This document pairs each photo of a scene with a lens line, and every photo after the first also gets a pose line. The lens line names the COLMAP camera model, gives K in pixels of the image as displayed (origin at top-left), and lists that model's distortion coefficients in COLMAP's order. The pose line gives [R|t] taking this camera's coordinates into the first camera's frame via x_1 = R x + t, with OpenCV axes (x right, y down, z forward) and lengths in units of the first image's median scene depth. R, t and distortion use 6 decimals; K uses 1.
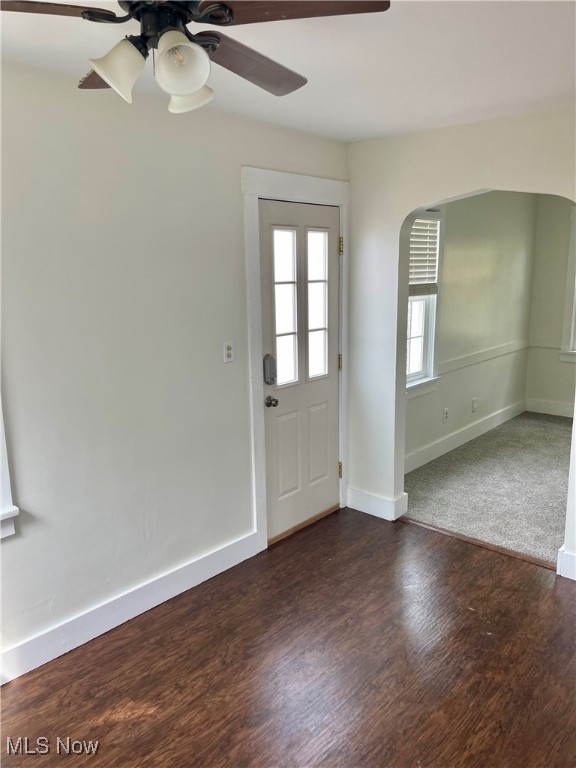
lens RADIAL K [[586.2, 0, 288.4], [0, 586.2, 380.6], [0, 0, 1]] dist [0.037312, -0.022964]
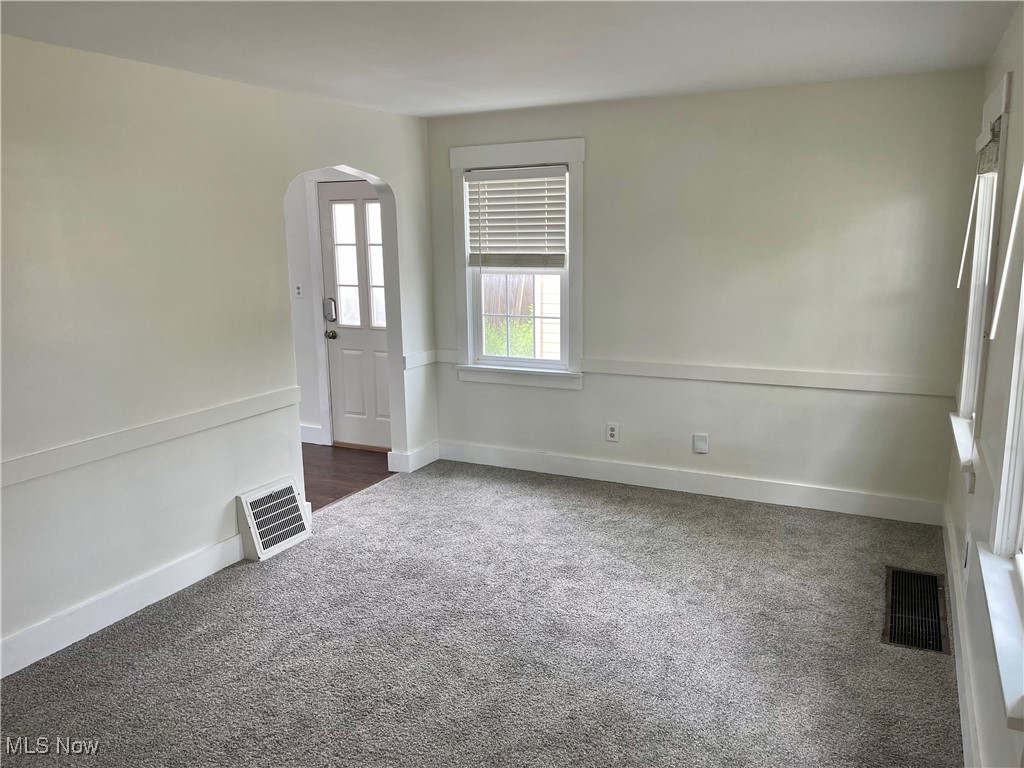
lens RADIAL K [[781.6, 0, 512.8], [0, 781.6, 385.2], [0, 0, 1]] dist [0.037312, -0.022964]
pose [[0.272555, 0.193748, -0.942431, 1.694071], [-0.179942, 0.972497, 0.147889, -0.180161], [0.945164, 0.129275, 0.299923, 0.836090]]
